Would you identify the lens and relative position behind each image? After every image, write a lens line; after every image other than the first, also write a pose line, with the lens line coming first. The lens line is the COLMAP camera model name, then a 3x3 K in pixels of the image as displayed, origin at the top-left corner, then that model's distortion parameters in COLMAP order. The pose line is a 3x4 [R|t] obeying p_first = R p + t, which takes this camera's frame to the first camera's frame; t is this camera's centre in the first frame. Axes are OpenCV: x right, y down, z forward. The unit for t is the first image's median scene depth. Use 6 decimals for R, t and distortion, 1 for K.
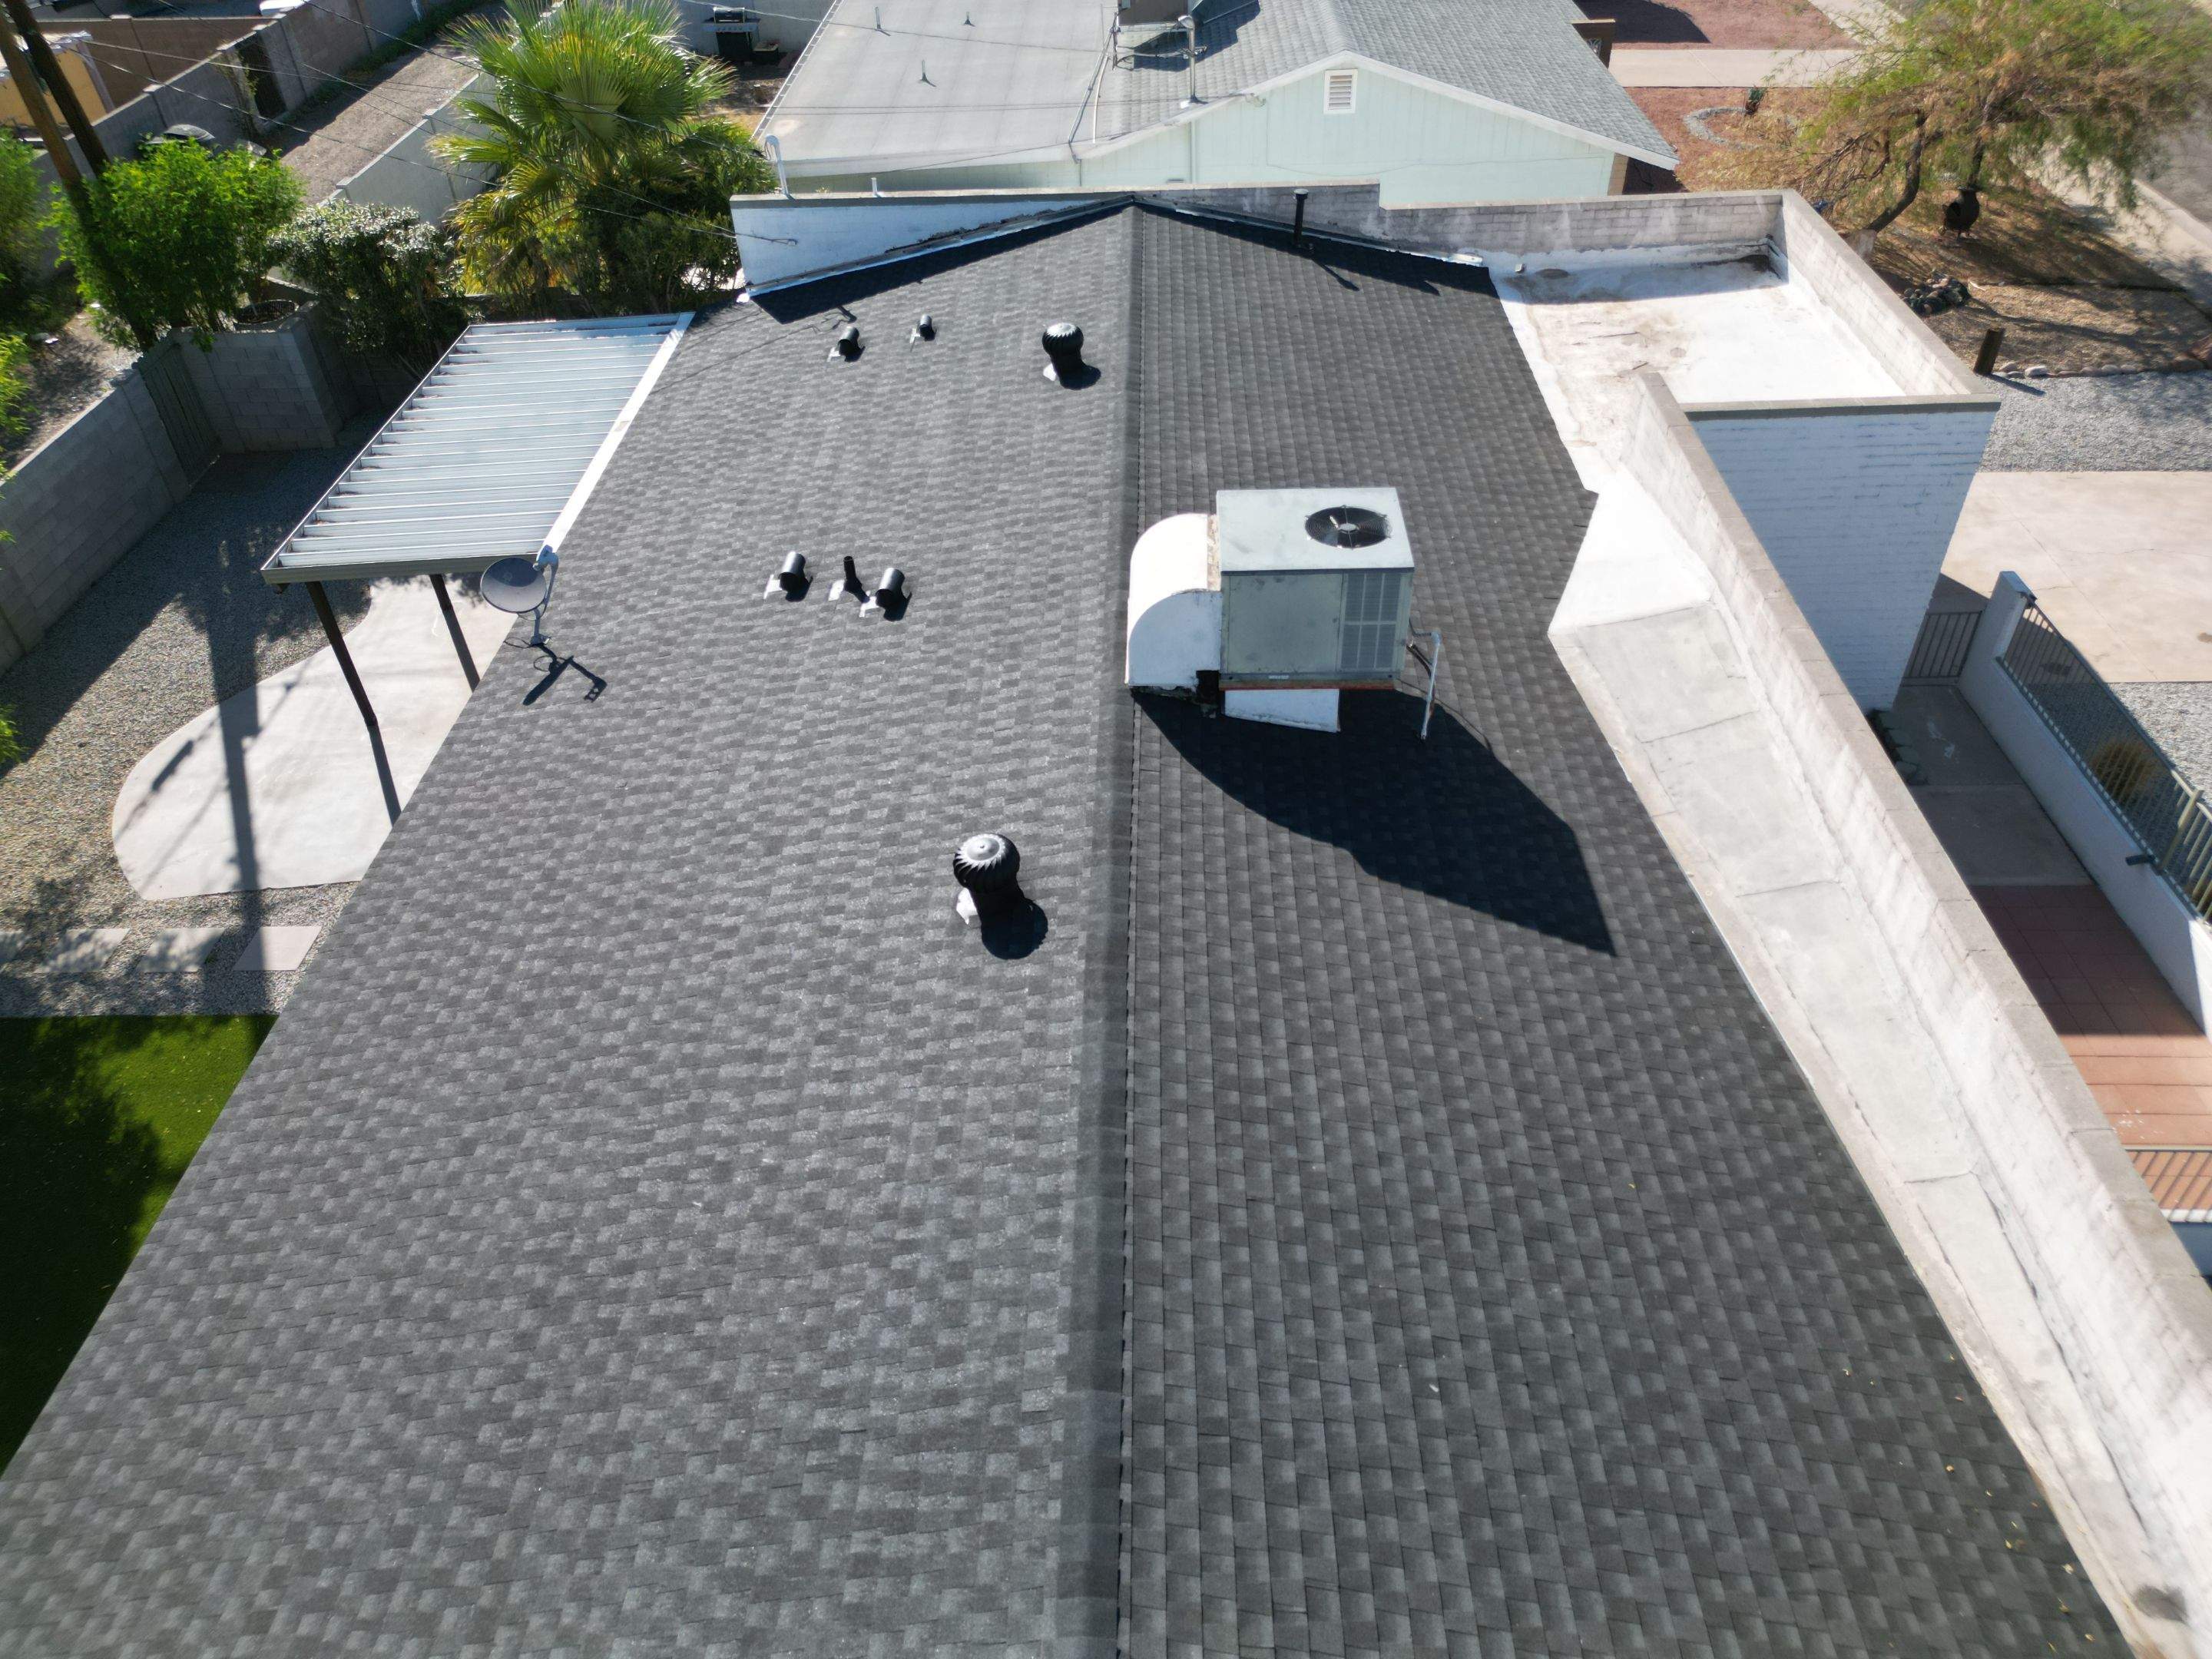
lens RADIAL K [[1546.5, 0, 1103.4], [0, 1546.5, 818.7], [0, 0, 1]] dist [0.052219, -0.043484]
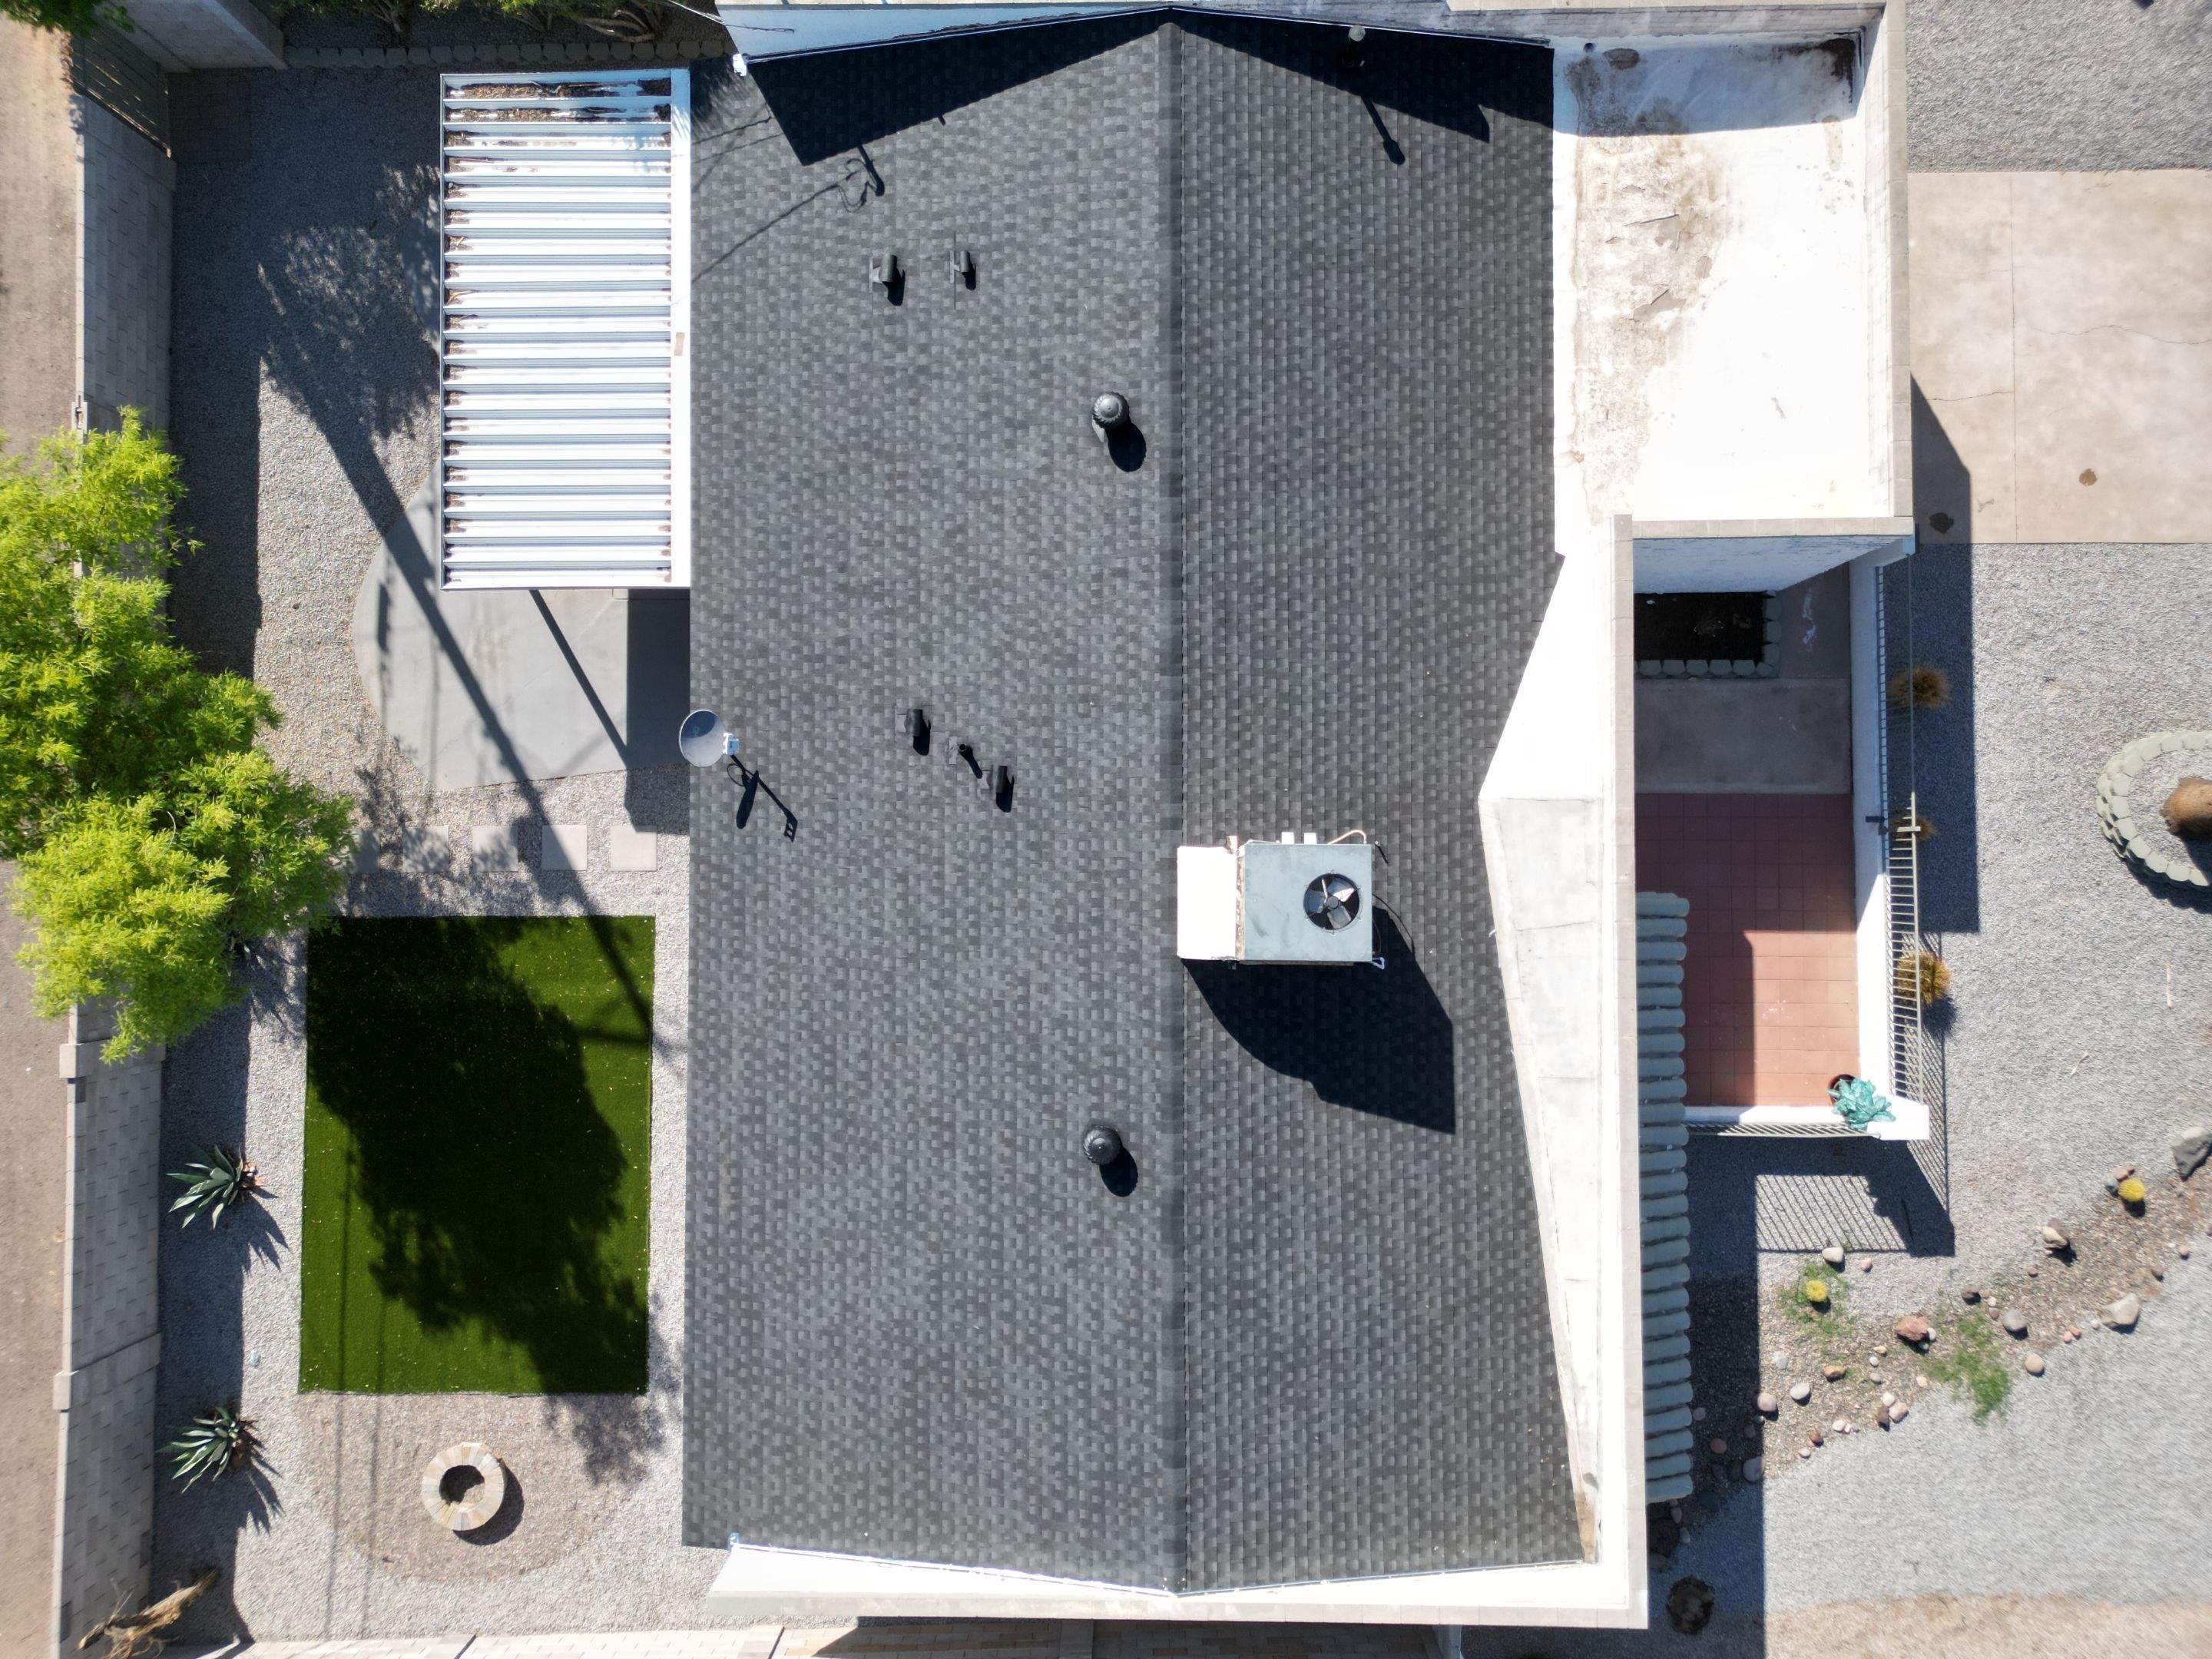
lens RADIAL K [[1546.5, 0, 1102.4], [0, 1546.5, 815.5], [0, 0, 1]] dist [0.052219, -0.043484]
pose [[0.999570, -0.027110, 0.011136, -0.076166], [0.009557, 0.660702, 0.750587, -1.377194], [-0.027706, -0.750158, 0.660678, 0.106613]]
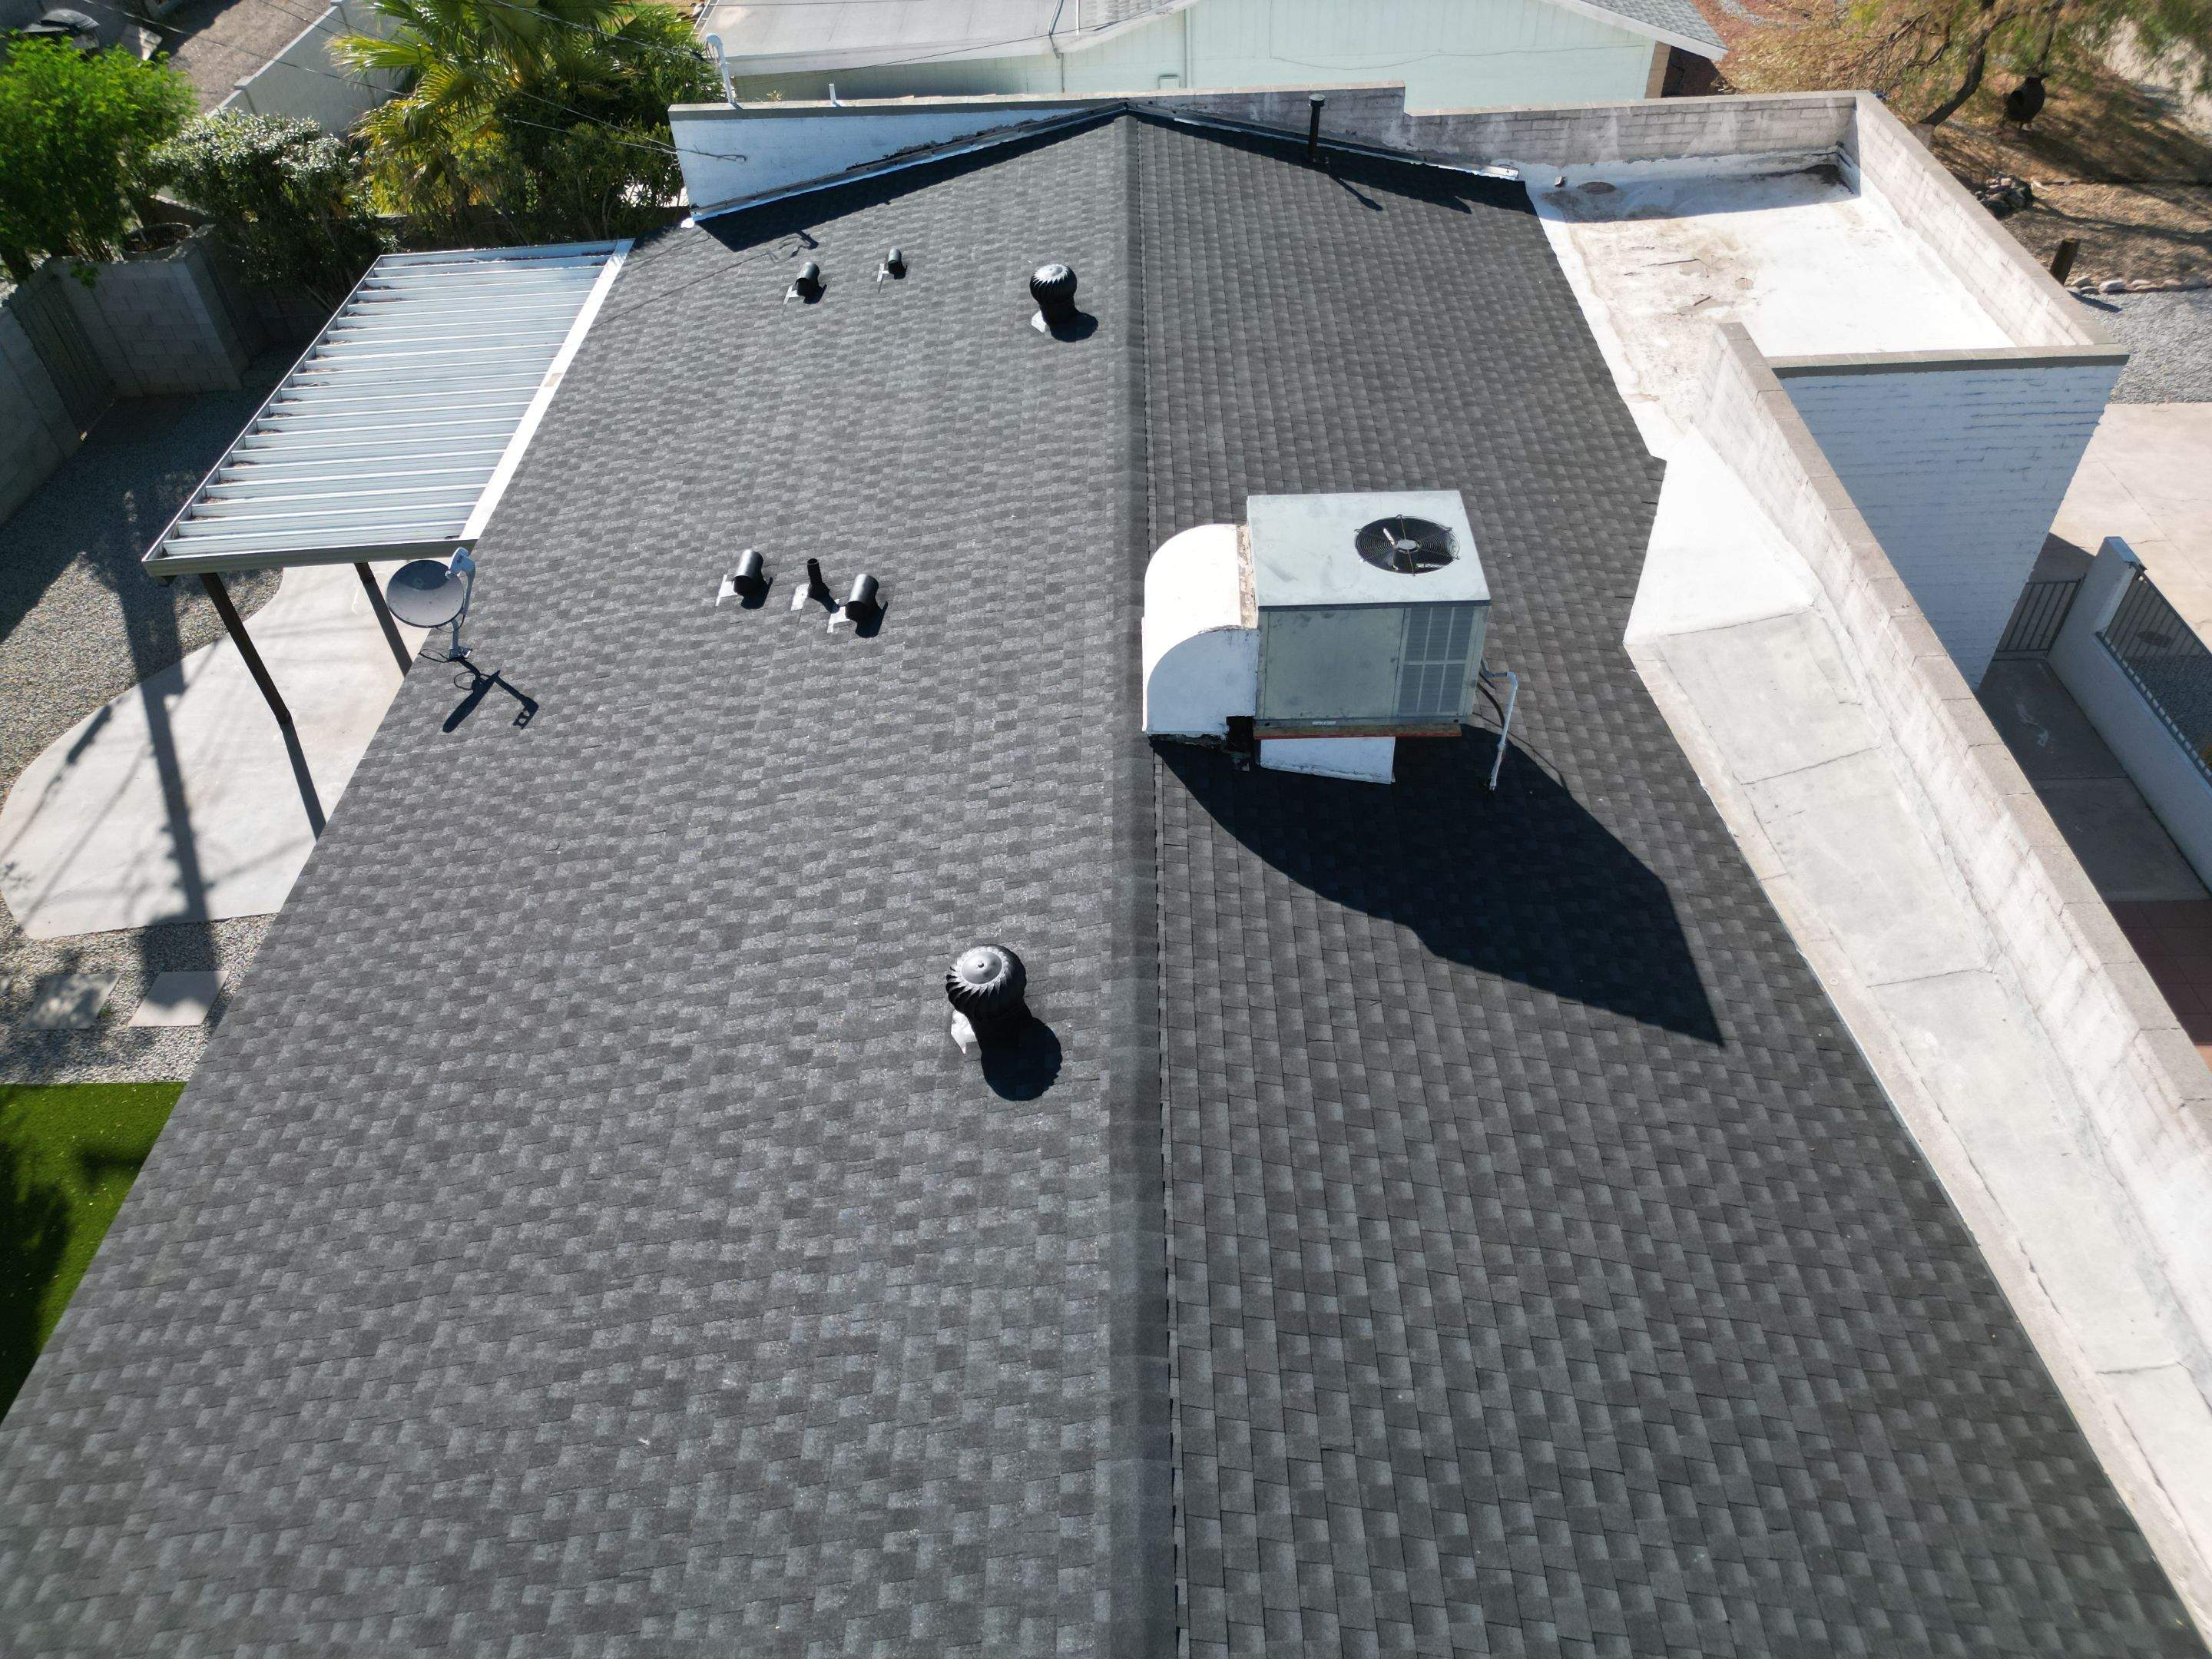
lens RADIAL K [[1546.5, 0, 1102.4], [0, 1546.5, 820.2], [0, 0, 1]] dist [0.052219, -0.043484]
pose [[0.999822, -0.013999, 0.012617, -0.020150], [0.013046, 0.997272, 0.072654, -0.105336], [-0.013600, -0.072477, 0.997277, 0.157905]]
